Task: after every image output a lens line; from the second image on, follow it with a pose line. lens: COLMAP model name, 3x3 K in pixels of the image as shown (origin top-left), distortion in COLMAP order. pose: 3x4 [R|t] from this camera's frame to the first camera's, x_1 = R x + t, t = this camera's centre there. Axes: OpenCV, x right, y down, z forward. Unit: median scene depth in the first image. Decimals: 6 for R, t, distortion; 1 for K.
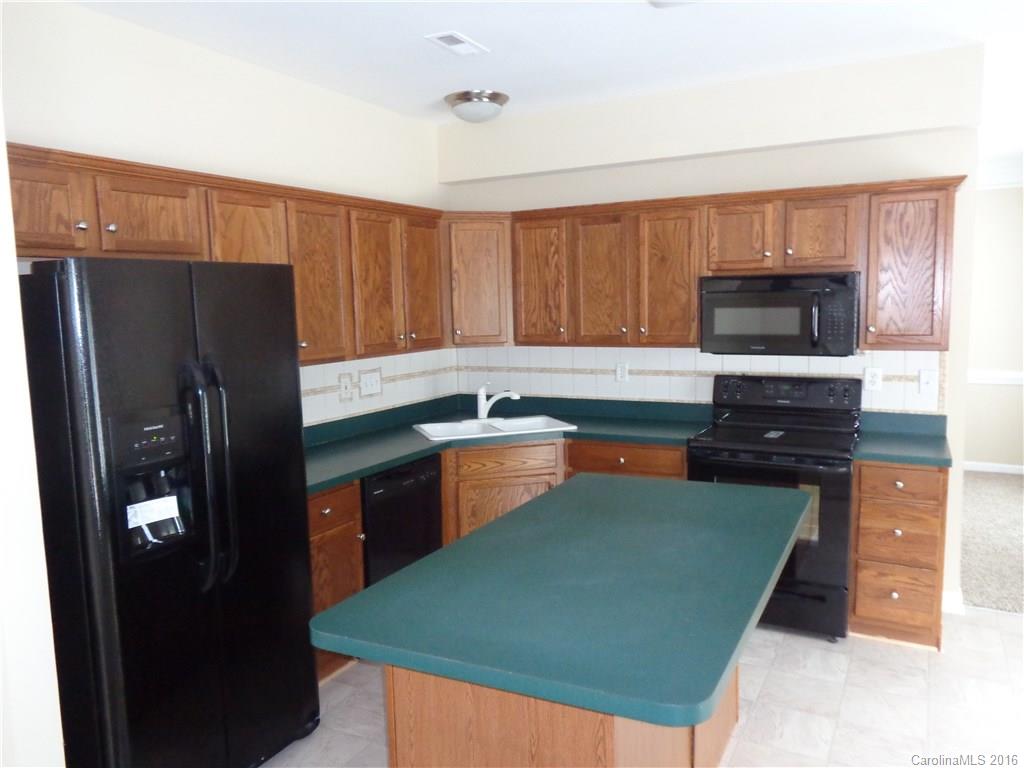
lens RADIAL K [[761.5, 0, 512.0], [0, 761.5, 384.0], [0, 0, 1]] dist [-0.040034, 0.224022]
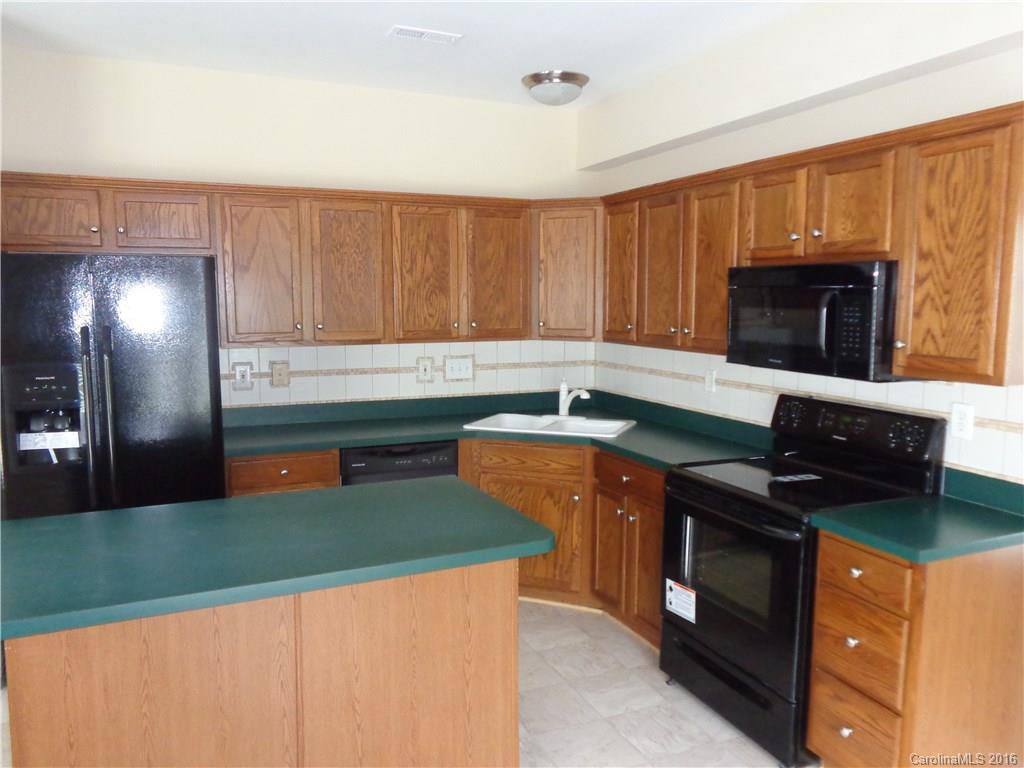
lens RADIAL K [[761.5, 0, 512.0], [0, 761.5, 384.0], [0, 0, 1]] dist [-0.040034, 0.224022]
pose [[0.793856, 0.093997, -0.600797, 0.554517], [-0.085882, 0.995409, 0.042257, -0.033215], [0.602011, 0.018052, 0.798284, 0.225602]]
